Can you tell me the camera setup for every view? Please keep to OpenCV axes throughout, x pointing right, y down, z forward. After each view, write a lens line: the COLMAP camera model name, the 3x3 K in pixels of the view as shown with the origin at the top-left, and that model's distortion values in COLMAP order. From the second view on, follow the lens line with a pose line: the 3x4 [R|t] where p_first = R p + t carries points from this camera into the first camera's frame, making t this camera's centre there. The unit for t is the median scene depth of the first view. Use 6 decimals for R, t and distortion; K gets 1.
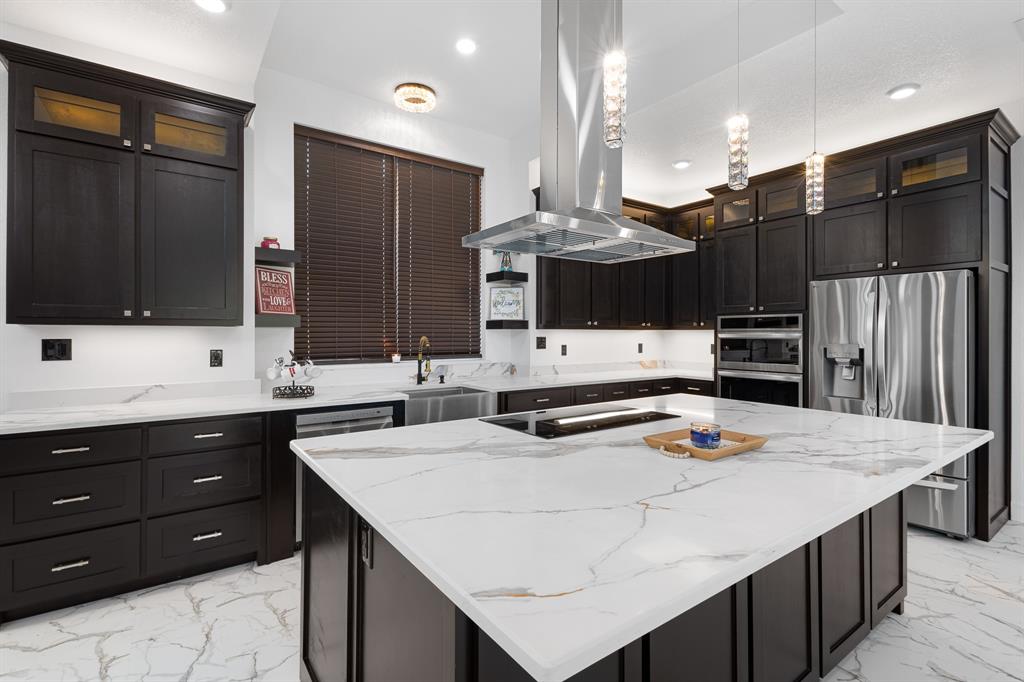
lens RADIAL K [[470.8, 0, 506.3], [0, 470.8, 335.1], [0, 0, 1]] dist [0.011283, -0.002607]
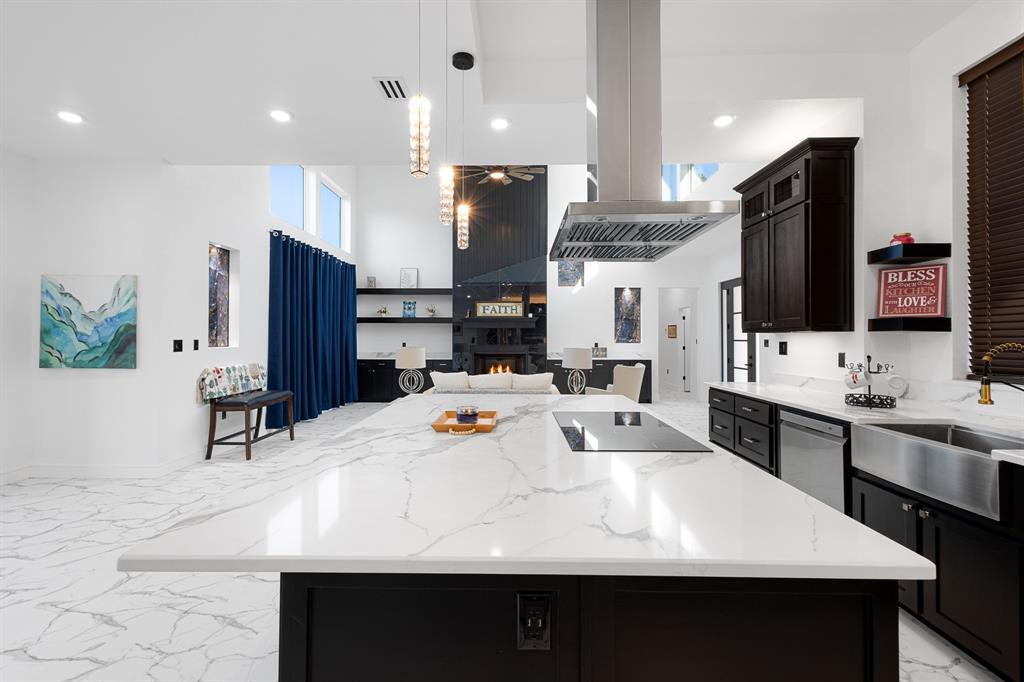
lens RADIAL K [[470.8, 0, 508.6], [0, 470.8, 332.6], [0, 0, 1]] dist [0.011283, -0.002607]
pose [[-0.589324, -0.011616, -0.807813, 0.532822], [-0.003671, 0.999925, -0.011701, -0.000343], [0.807888, -0.003930, -0.589323, 0.708651]]
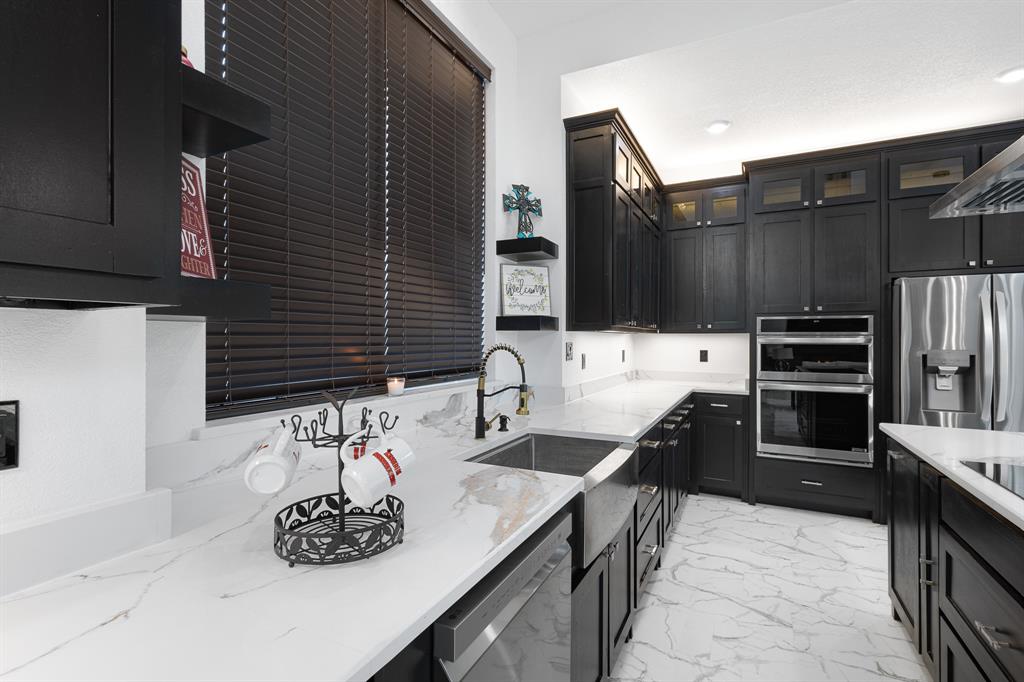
lens RADIAL K [[470.8, 0, 506.6], [0, 470.8, 344.2], [0, 0, 1]] dist [0.011283, -0.002607]
pose [[0.889791, -0.004627, 0.456346, -0.328351], [-0.000669, 0.999934, 0.011444, -0.001050], [-0.456369, -0.010488, 0.889729, 0.461472]]
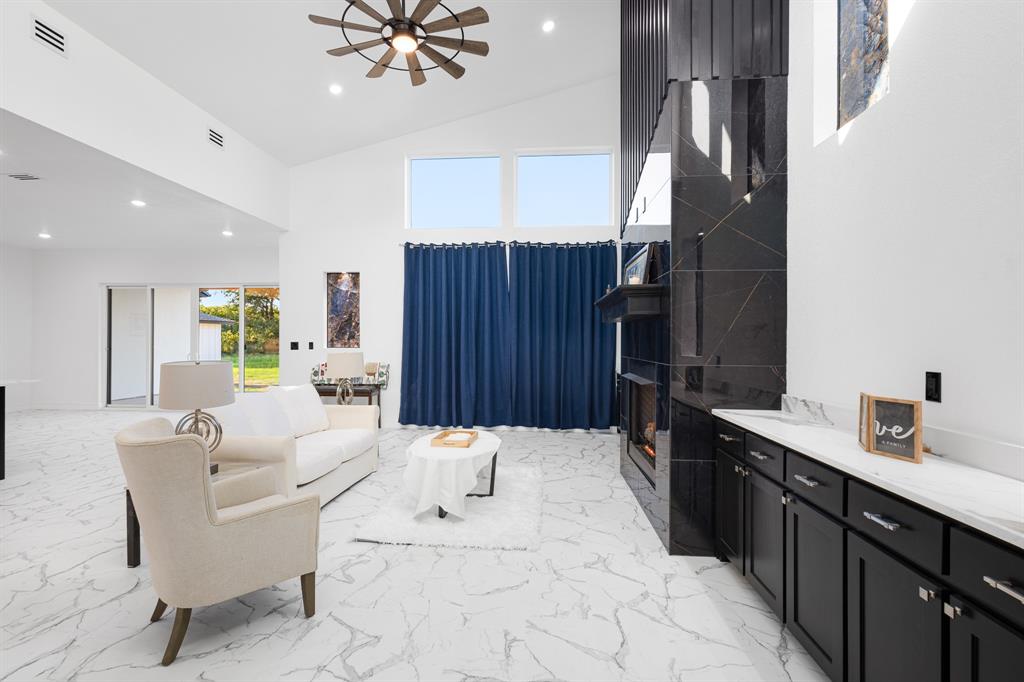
lens RADIAL K [[470.8, 0, 510.7], [0, 470.8, 337.6], [0, 0, 1]] dist [0.011283, -0.002607]
pose [[-0.768734, 0.000106, 0.639569, -1.479821], [-0.003512, 0.999984, -0.004387, -0.005013], [-0.639559, -0.005618, -0.768721, 0.273113]]
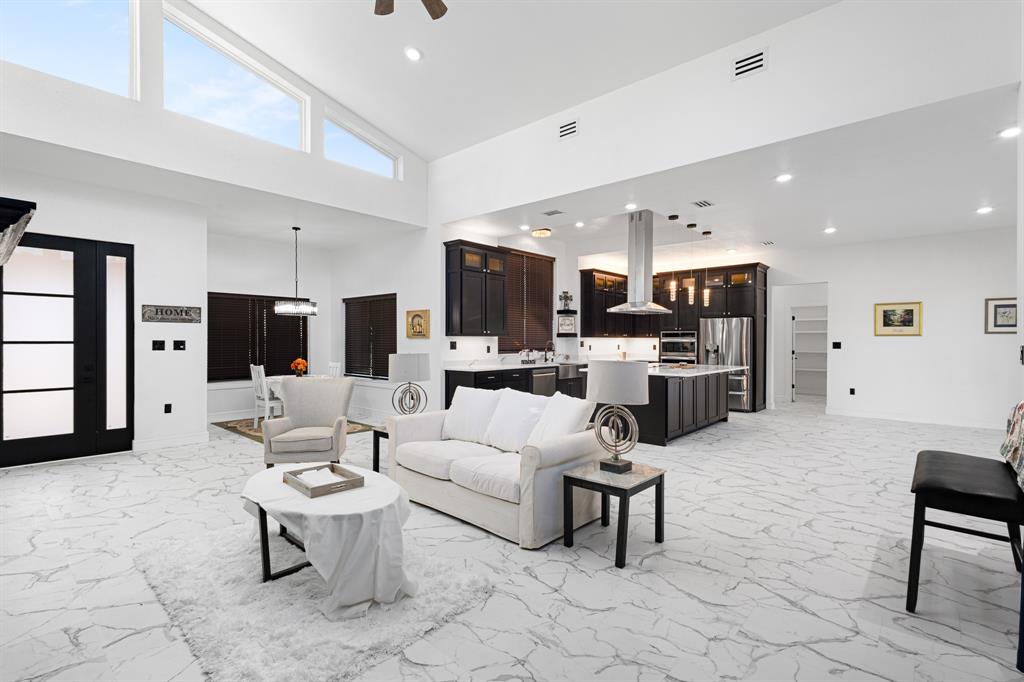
lens RADIAL K [[470.8, 0, 503.7], [0, 470.8, 344.9], [0, 0, 1]] dist [0.011283, -0.002607]
pose [[0.976635, -0.001081, 0.214903, -0.738083], [-0.001333, 0.999938, 0.011086, -0.002116], [-0.214902, -0.011114, 0.976572, -0.987288]]
